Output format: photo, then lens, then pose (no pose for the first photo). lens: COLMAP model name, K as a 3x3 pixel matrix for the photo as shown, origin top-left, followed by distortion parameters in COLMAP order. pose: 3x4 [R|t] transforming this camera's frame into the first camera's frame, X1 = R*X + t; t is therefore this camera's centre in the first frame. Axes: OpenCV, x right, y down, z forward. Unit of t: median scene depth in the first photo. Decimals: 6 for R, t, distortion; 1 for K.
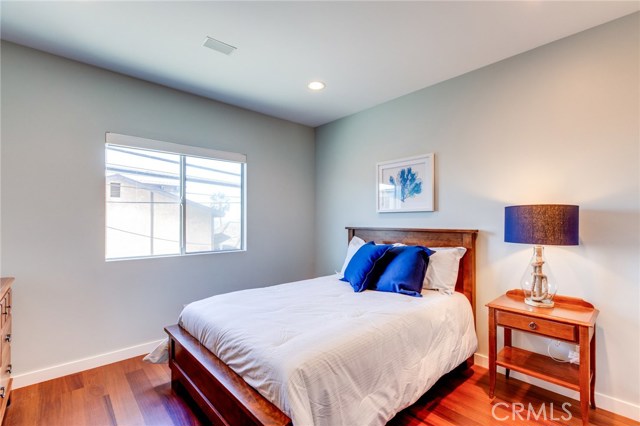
lens RADIAL K [[288.9, 0, 317.5], [0, 288.9, 215.1], [0, 0, 1]] dist [0.009119, -0.002473]
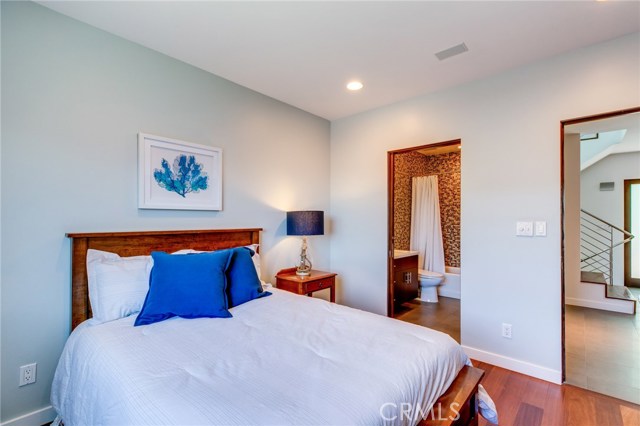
lens RADIAL K [[288.9, 0, 333.6], [0, 288.9, 219.8], [0, 0, 1]] dist [0.009119, -0.002473]
pose [[-0.133368, -0.003316, 0.991061, -0.557312], [-0.023675, 0.999720, 0.000159, 0.007050], [-0.990784, -0.023442, -0.133409, 0.721164]]
